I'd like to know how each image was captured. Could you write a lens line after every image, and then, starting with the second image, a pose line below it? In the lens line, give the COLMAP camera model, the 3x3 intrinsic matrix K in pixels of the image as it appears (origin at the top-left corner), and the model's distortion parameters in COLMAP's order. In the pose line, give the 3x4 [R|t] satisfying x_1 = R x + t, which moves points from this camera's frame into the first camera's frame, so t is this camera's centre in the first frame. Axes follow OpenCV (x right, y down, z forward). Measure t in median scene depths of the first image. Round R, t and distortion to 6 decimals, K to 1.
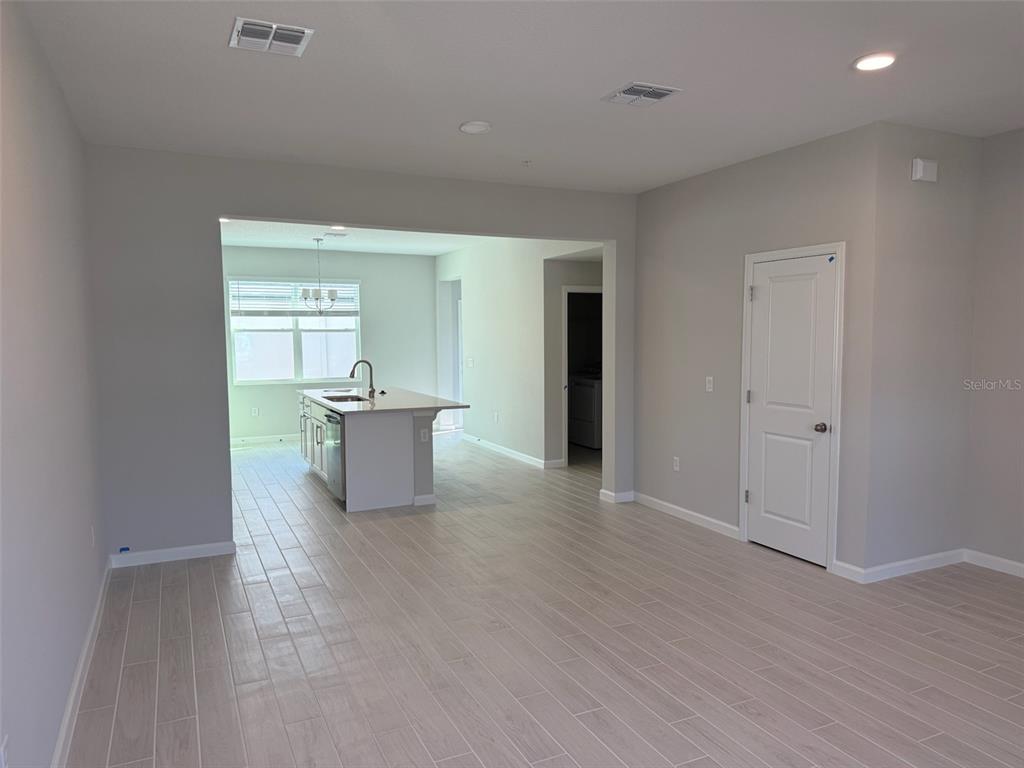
lens RADIAL K [[715.6, 0, 506.0], [0, 715.6, 401.1], [0, 0, 1]] dist [0.033313, -0.029224]
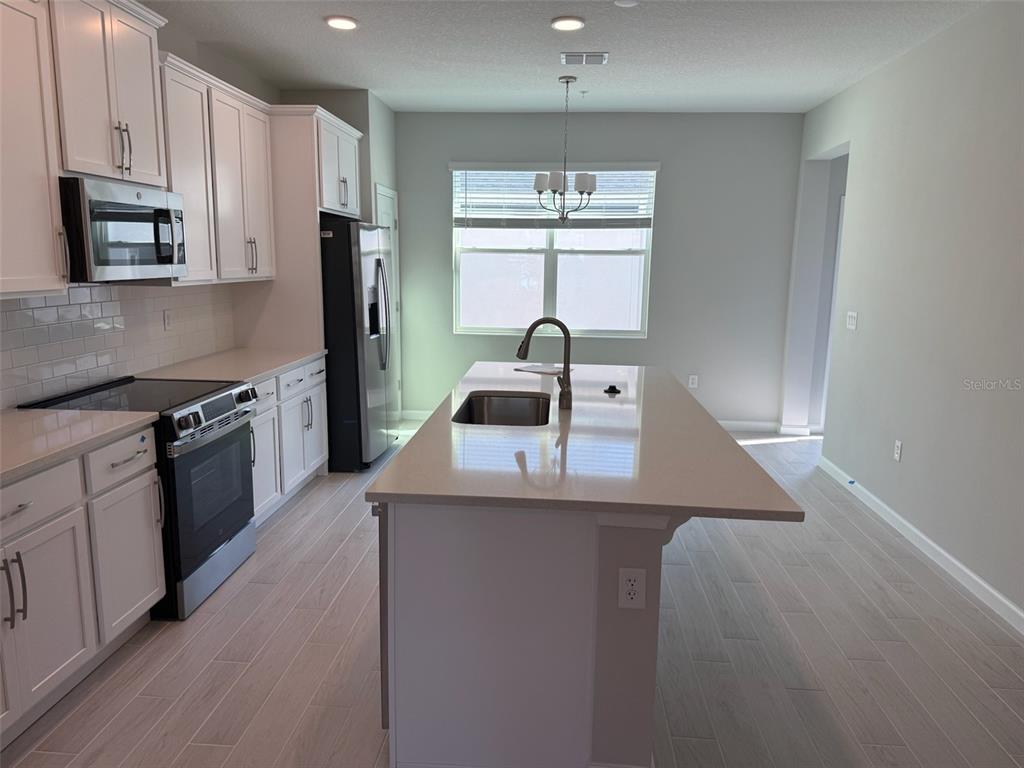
lens RADIAL K [[715.6, 0, 514.2], [0, 715.6, 392.0], [0, 0, 1]] dist [0.033313, -0.029224]
pose [[0.876116, 0.106777, -0.470127, -0.013839], [-0.066704, 0.992633, 0.101143, -0.038563], [0.477463, -0.057254, 0.876784, 0.439576]]
